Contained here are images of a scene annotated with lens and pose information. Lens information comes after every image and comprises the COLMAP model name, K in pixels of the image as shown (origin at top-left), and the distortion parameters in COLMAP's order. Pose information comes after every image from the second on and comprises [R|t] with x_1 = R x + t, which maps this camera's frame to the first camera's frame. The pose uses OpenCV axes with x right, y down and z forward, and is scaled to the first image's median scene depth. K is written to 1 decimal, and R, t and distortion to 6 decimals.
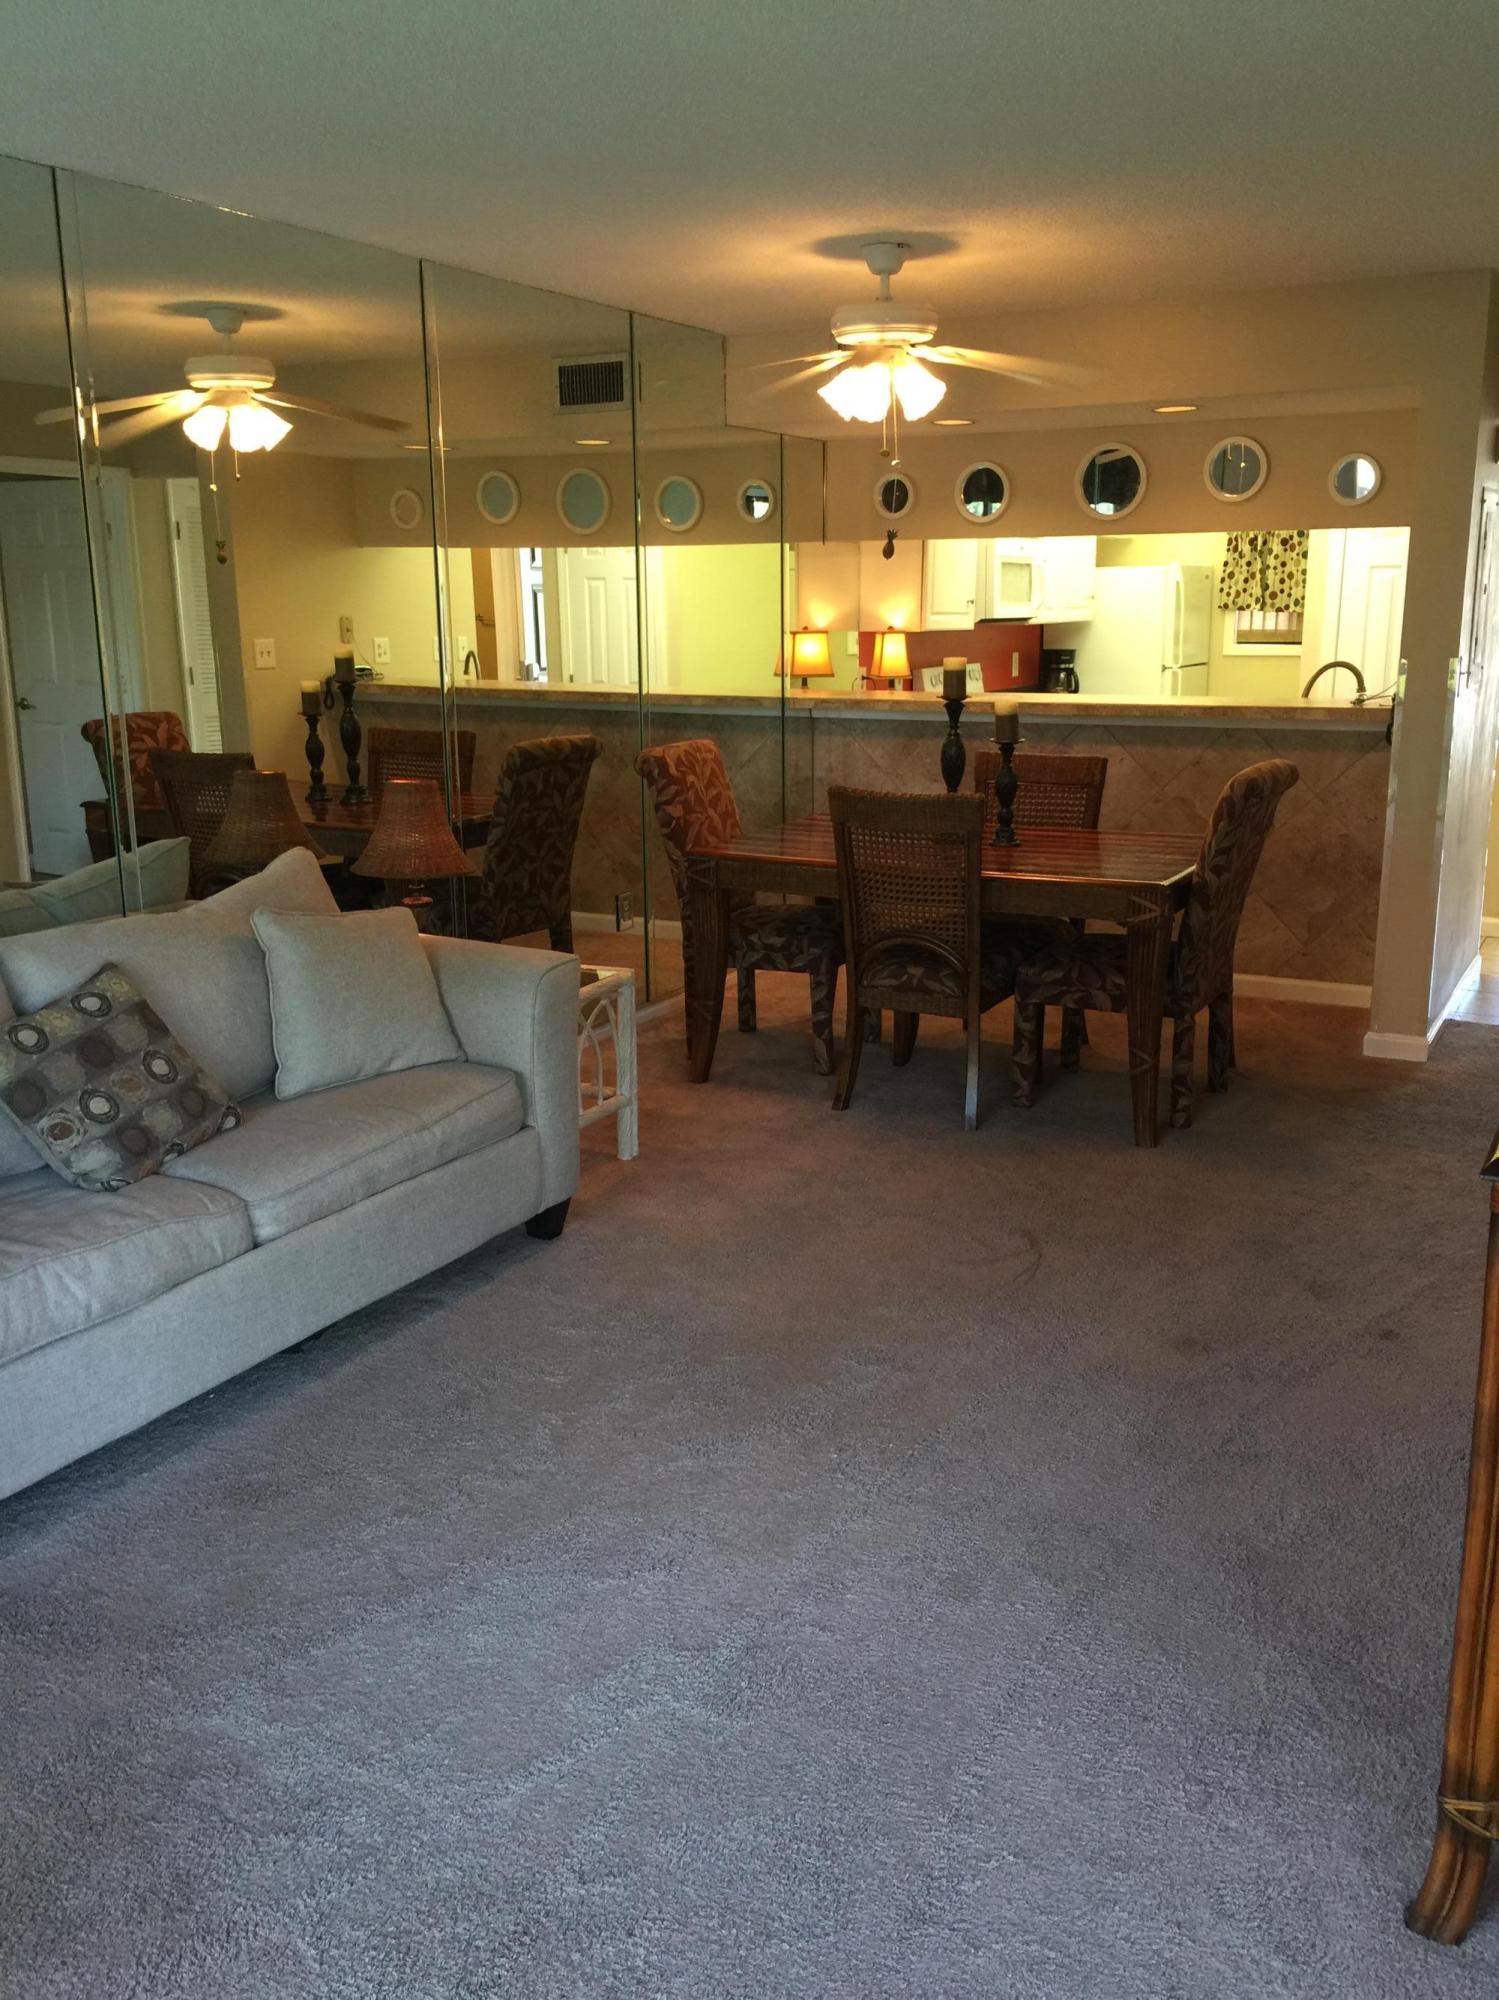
lens RADIAL K [[1720.1, 0, 750.5], [0, 1720.1, 1003.6], [0, 0, 1]] dist [0.072278, -0.093810]
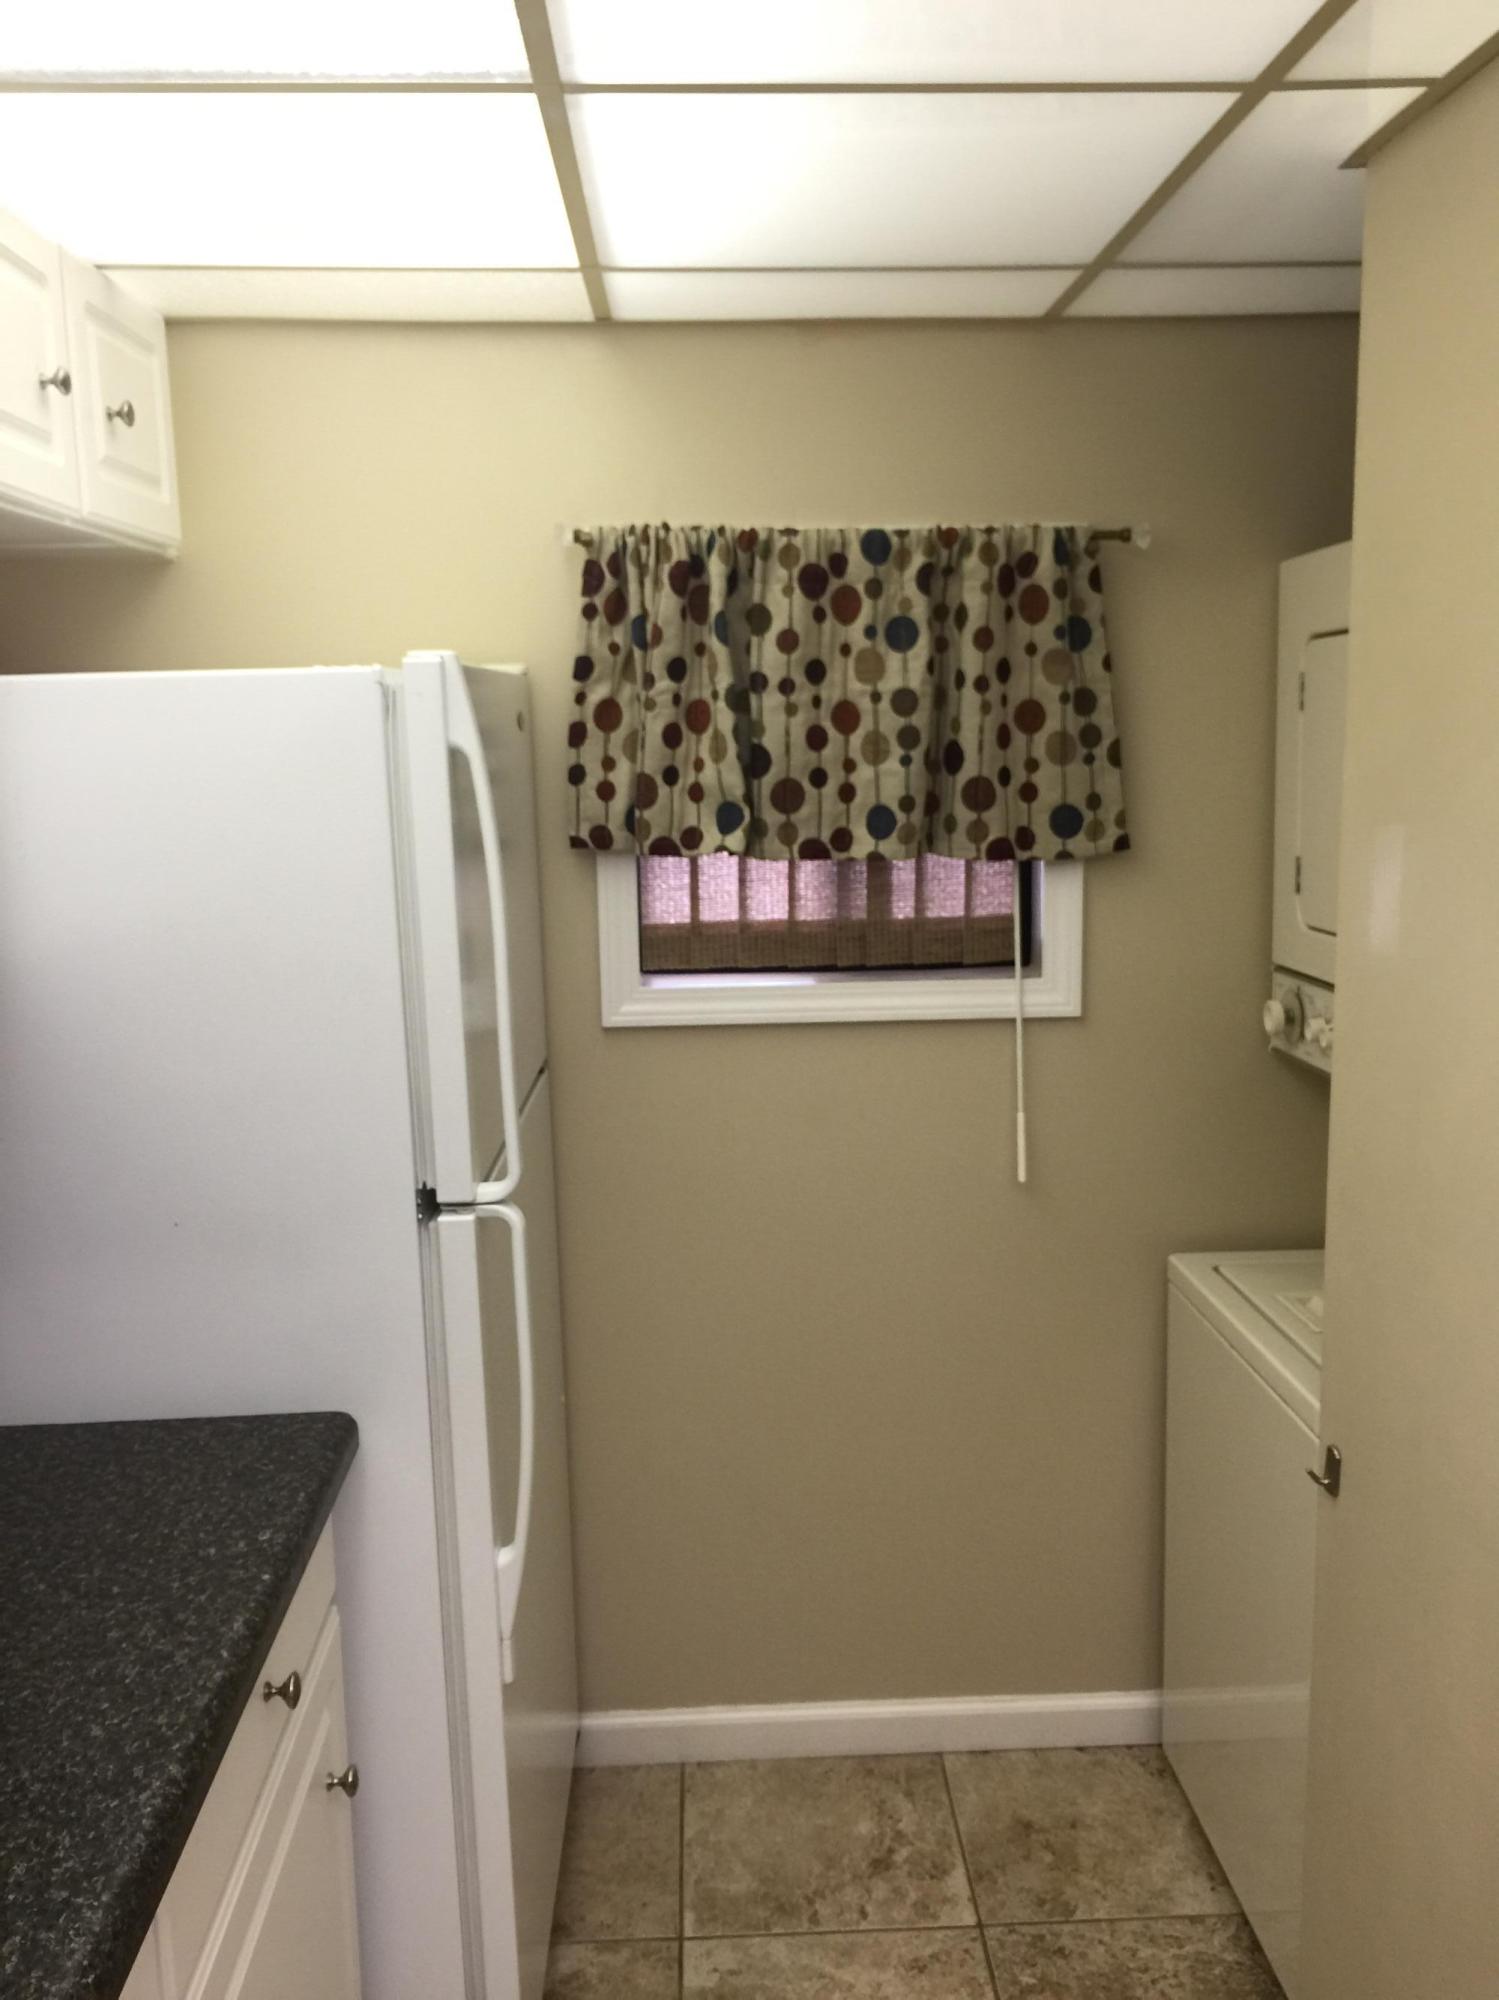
lens RADIAL K [[1720.1, 0, 750.6], [0, 1720.1, 999.1], [0, 0, 1]] dist [0.072278, -0.093810]
pose [[0.865537, -0.091187, 0.492474, 0.172753], [0.127584, 0.990991, -0.040739, -0.196402], [-0.484322, 0.098093, 0.869373, 0.789441]]
